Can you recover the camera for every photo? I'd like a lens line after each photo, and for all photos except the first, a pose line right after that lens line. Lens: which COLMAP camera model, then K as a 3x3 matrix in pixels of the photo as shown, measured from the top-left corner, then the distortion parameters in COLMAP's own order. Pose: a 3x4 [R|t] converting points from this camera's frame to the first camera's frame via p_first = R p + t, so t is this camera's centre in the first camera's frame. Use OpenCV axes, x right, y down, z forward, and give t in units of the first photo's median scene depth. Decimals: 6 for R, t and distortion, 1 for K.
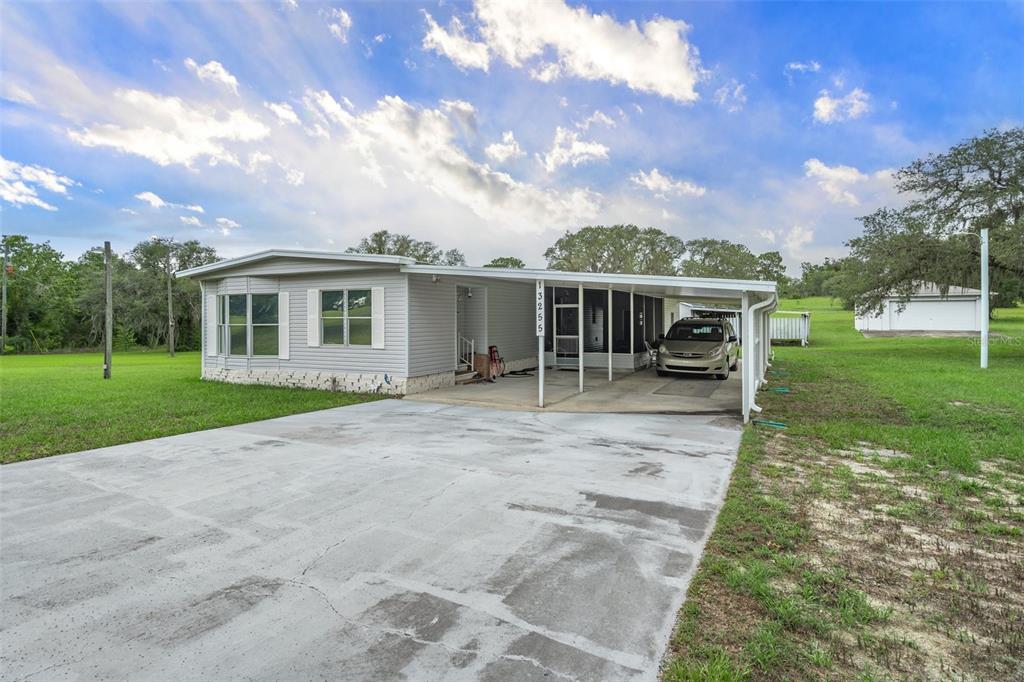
lens RADIAL K [[529.8, 0, 512.0], [0, 529.8, 335.3], [0, 0, 1]] dist [0.001110, 0.000083]
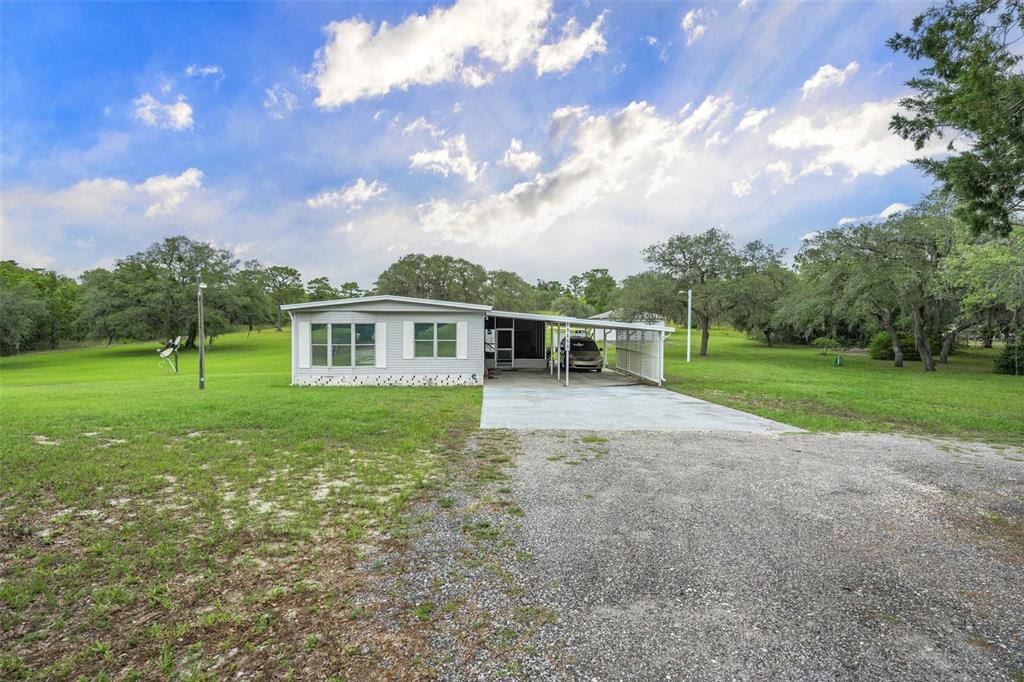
lens RADIAL K [[529.8, 0, 512.3], [0, 529.8, 339.7], [0, 0, 1]] dist [0.001110, 0.000083]
pose [[0.865791, -0.004528, 0.500385, -0.854391], [0.005954, 0.999981, -0.001253, -0.030149], [-0.500370, 0.004064, 0.865802, -0.474672]]
